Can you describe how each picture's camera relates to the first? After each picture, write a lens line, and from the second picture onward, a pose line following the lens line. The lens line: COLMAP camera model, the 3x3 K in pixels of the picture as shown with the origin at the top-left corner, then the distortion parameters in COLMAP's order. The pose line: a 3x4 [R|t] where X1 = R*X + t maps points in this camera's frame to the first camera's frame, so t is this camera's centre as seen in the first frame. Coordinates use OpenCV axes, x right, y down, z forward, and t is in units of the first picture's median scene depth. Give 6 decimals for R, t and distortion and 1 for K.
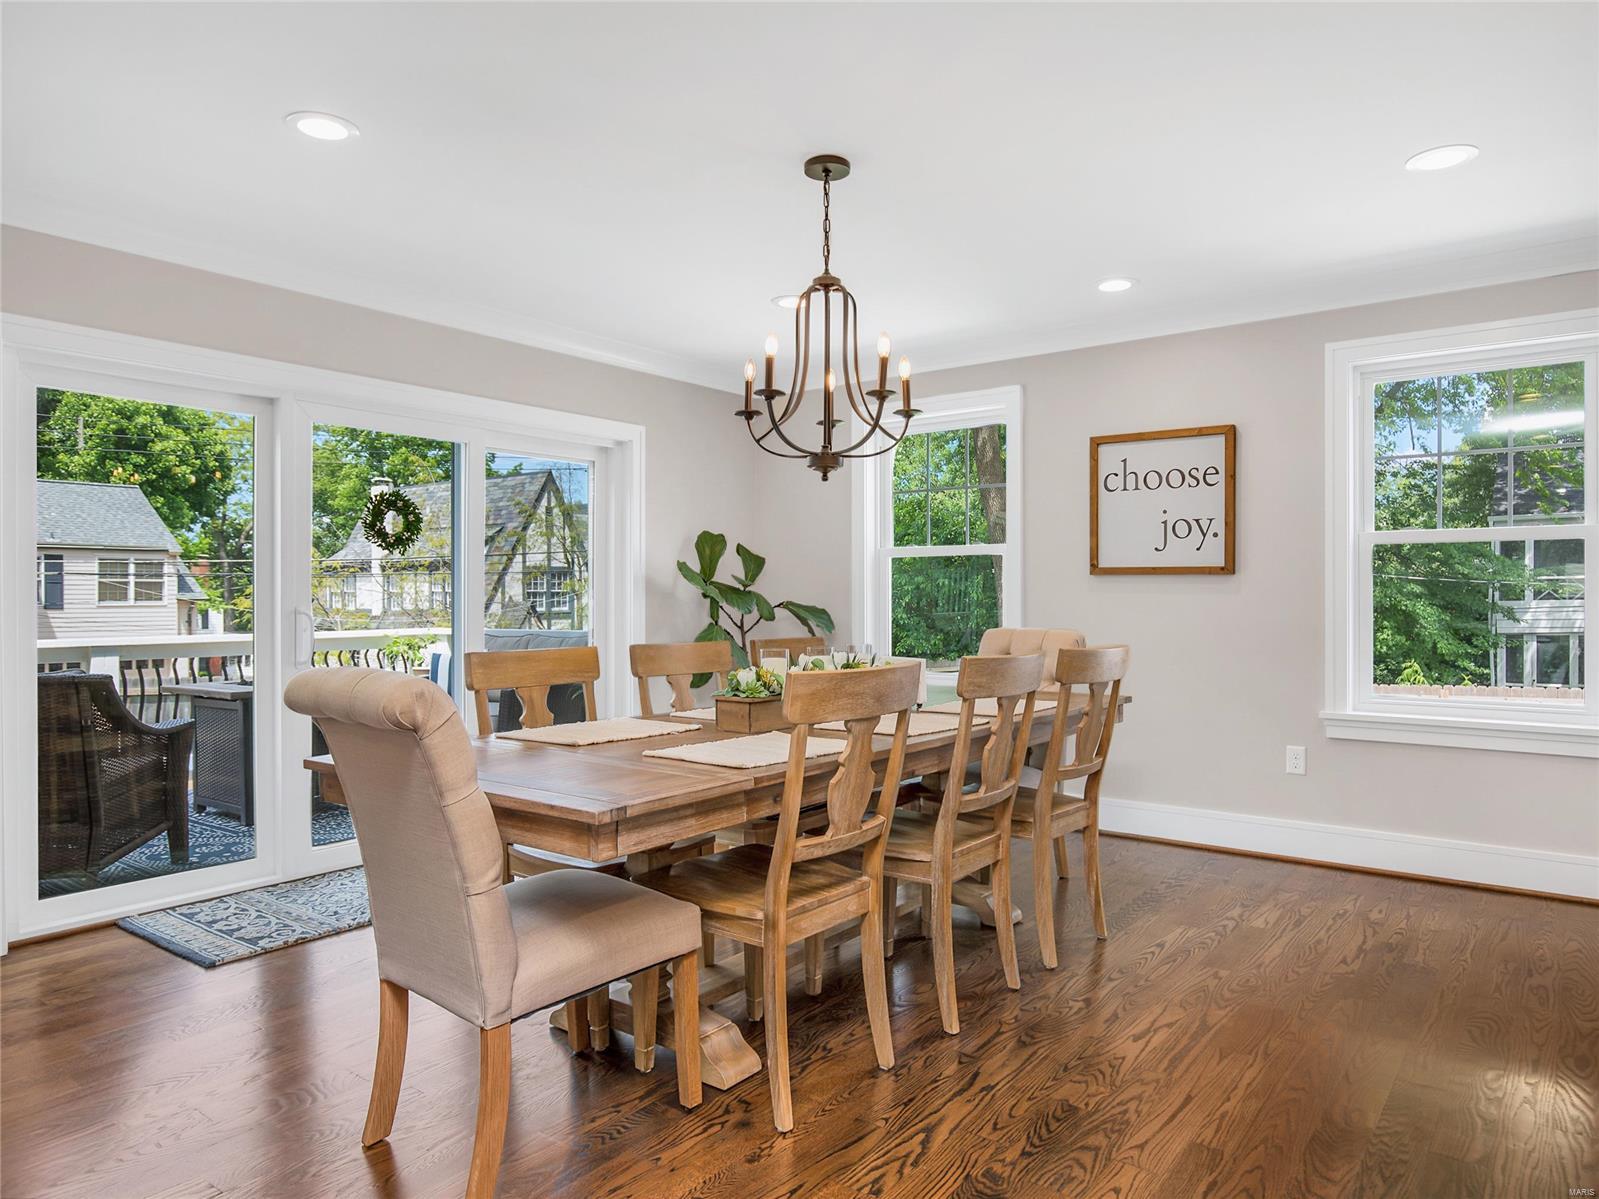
lens RADIAL K [[1032.3, 0, 799.5], [0, 1032.3, 599.5], [0, 0, 1]] dist [-0.022532, -0.000737]
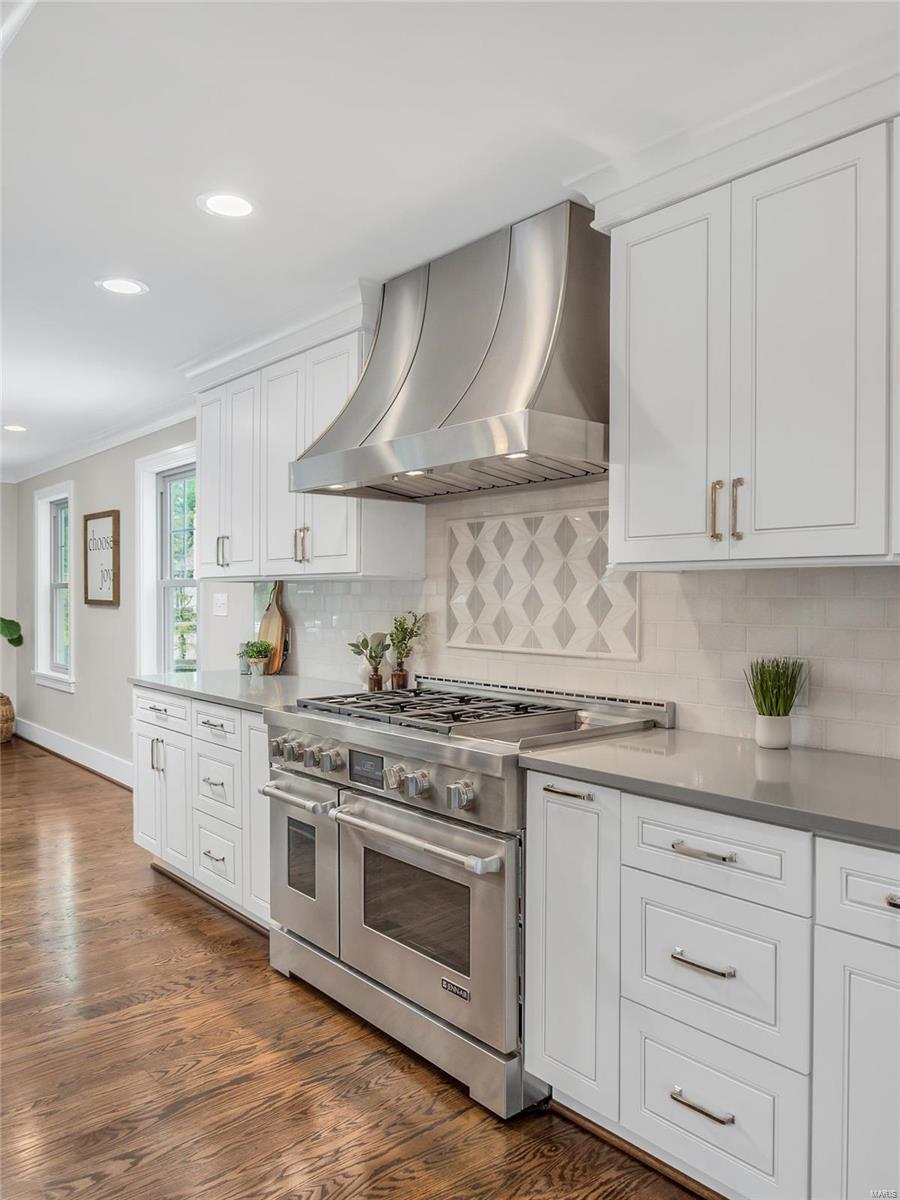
lens RADIAL K [[879.7, 0, 450.0], [0, 879.7, 600.0], [0, 0, 1]] dist [0.004078, 0.000431]
pose [[0.978659, 0.005943, -0.205407, 1.182589], [-0.005772, 0.999982, 0.001434, -0.037232], [0.205411, -0.000218, 0.978676, -0.204211]]
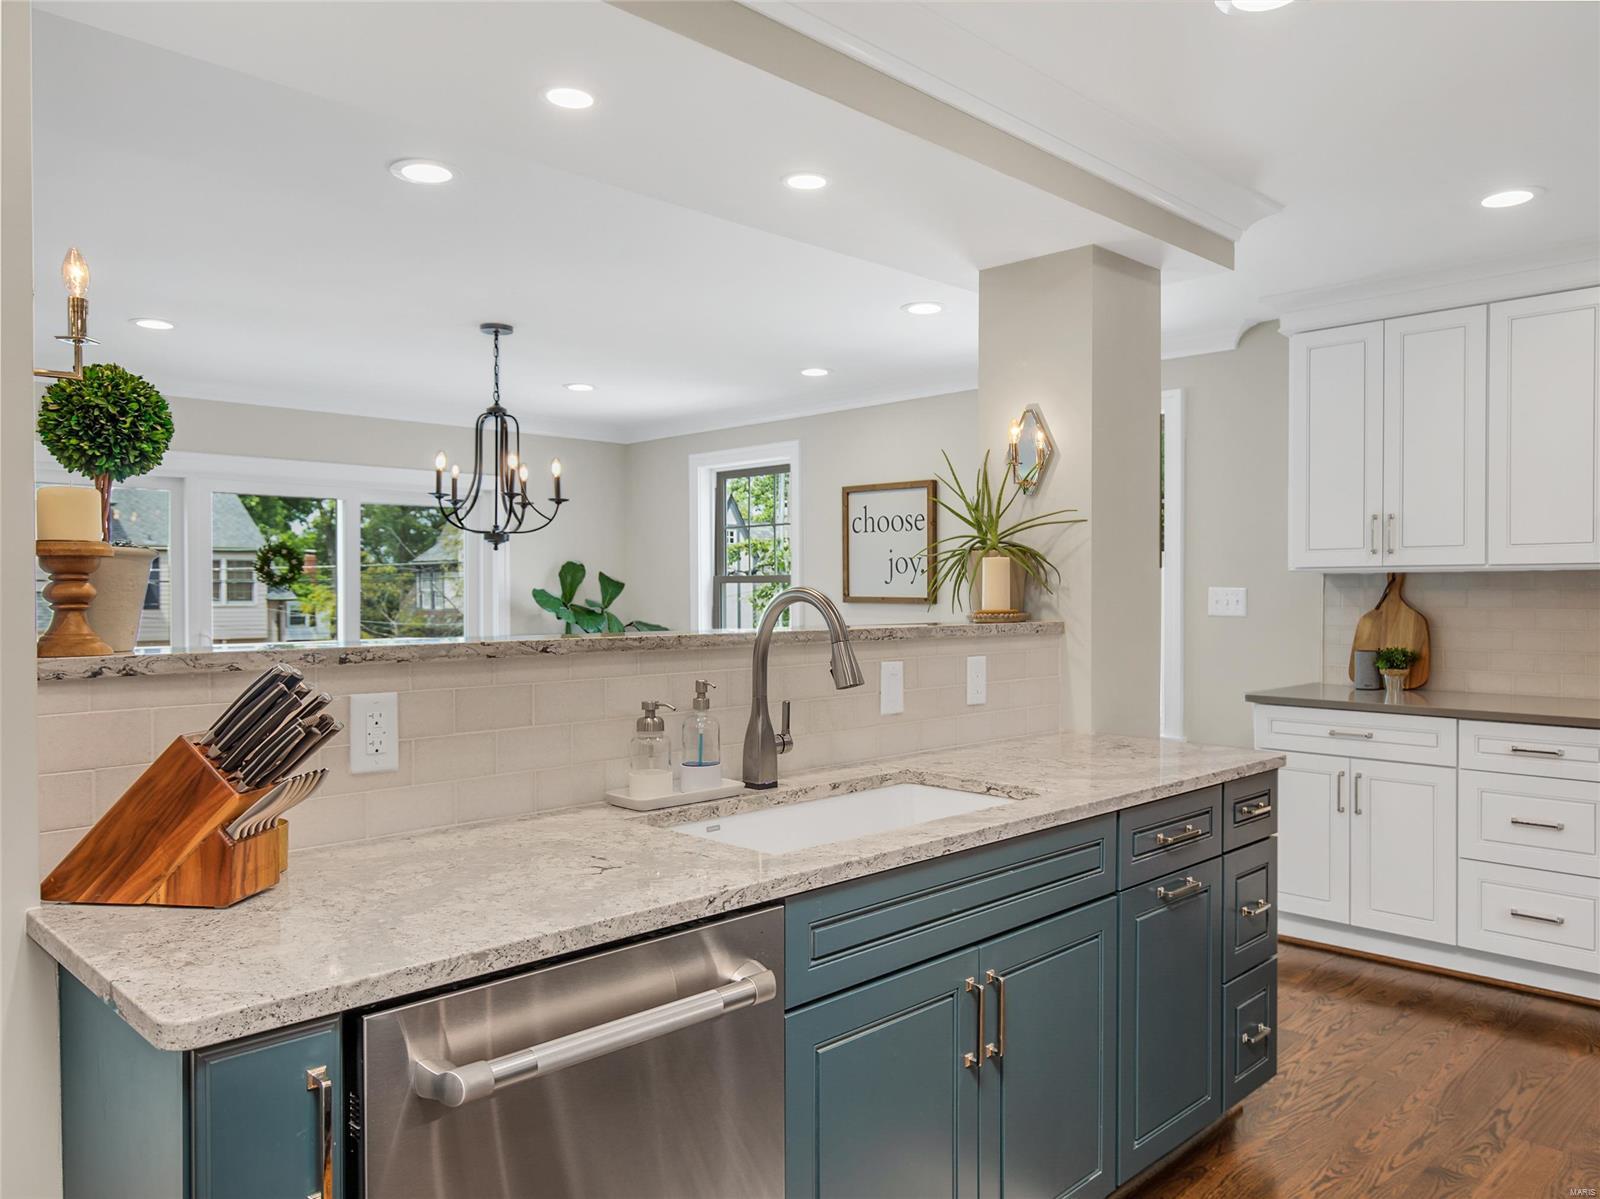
lens RADIAL K [[1171.8, 0, 800.0], [0, 1171.8, 599.5], [0, 0, 1]] dist [0.002220, 0.005879]
pose [[0.989482, -0.000556, -0.144655, 0.461208], [0.001385, 0.999983, 0.005625, -0.037901], [0.144650, -0.005766, 0.989466, -0.371472]]
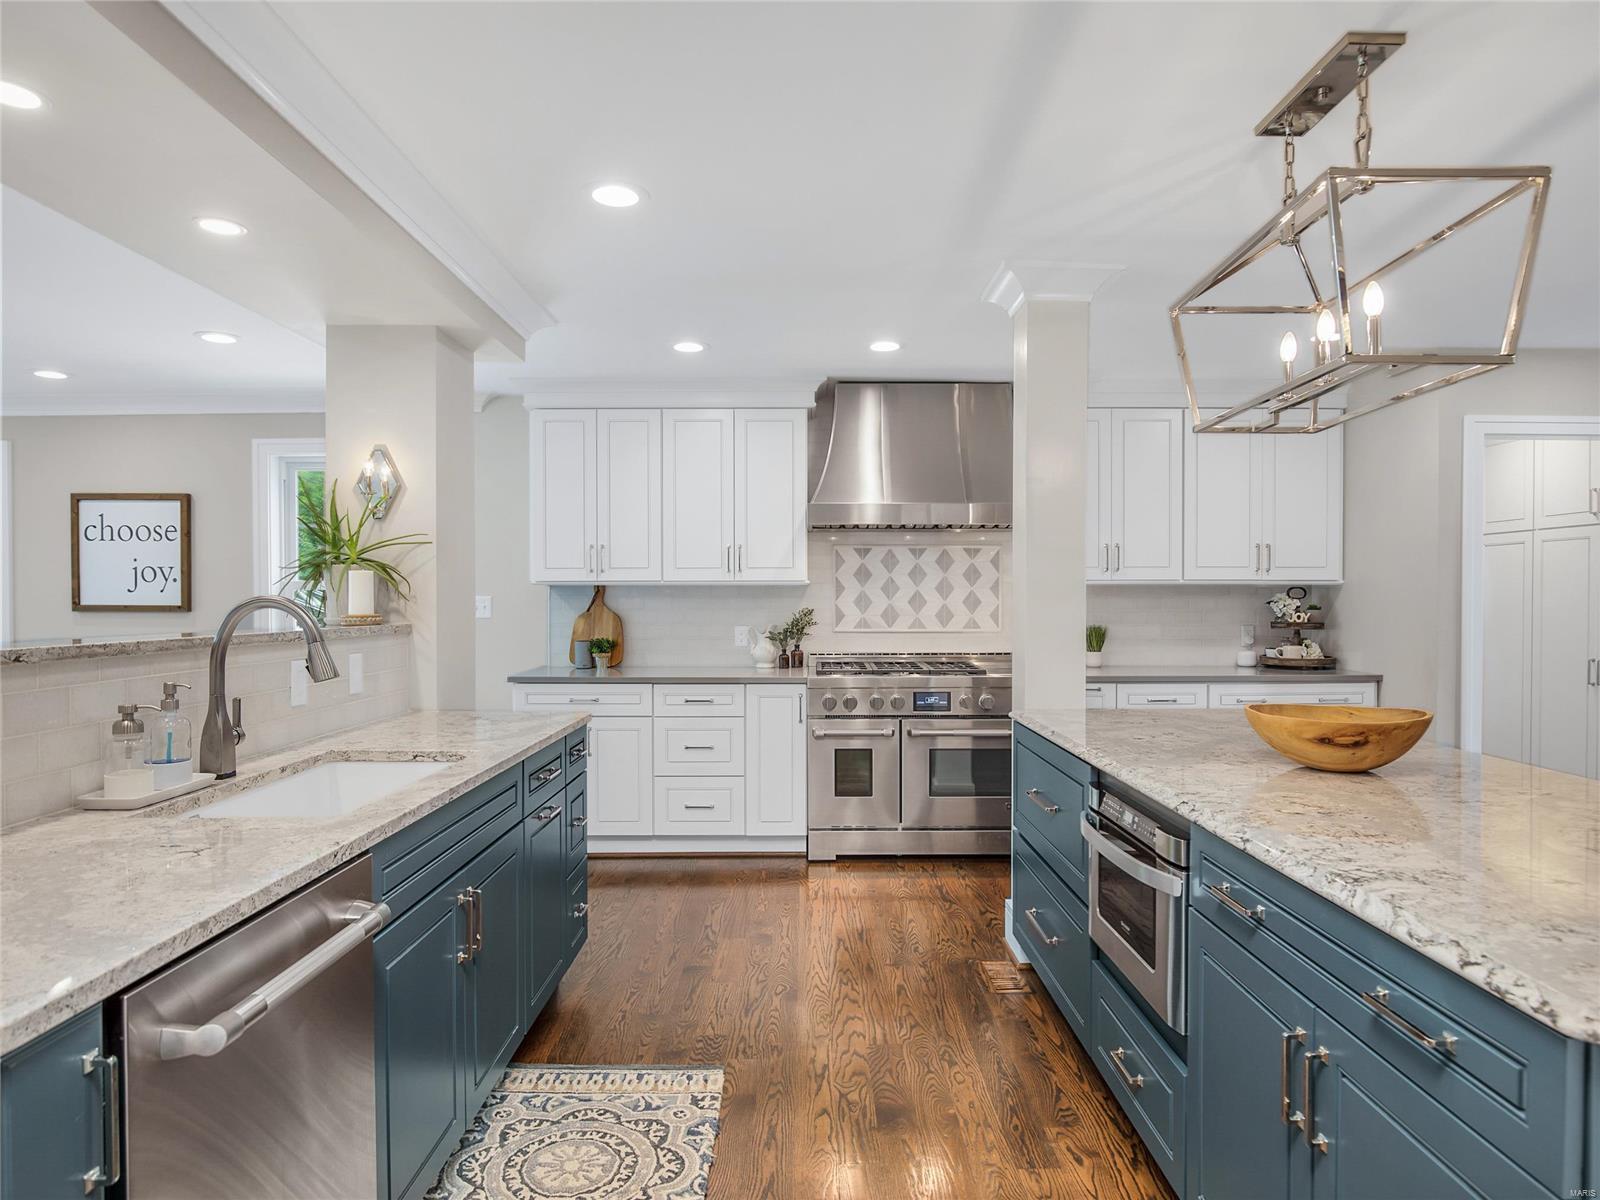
lens RADIAL K [[987.7, 0, 800.0], [0, 987.7, 600.0], [0, 0, 1]] dist [-0.008587, -0.001043]
pose [[0.802621, -0.003740, 0.596477, 0.301202], [0.003508, 0.999993, 0.001551, -0.038000], [-0.596479, 0.000848, 0.802628, -0.416638]]
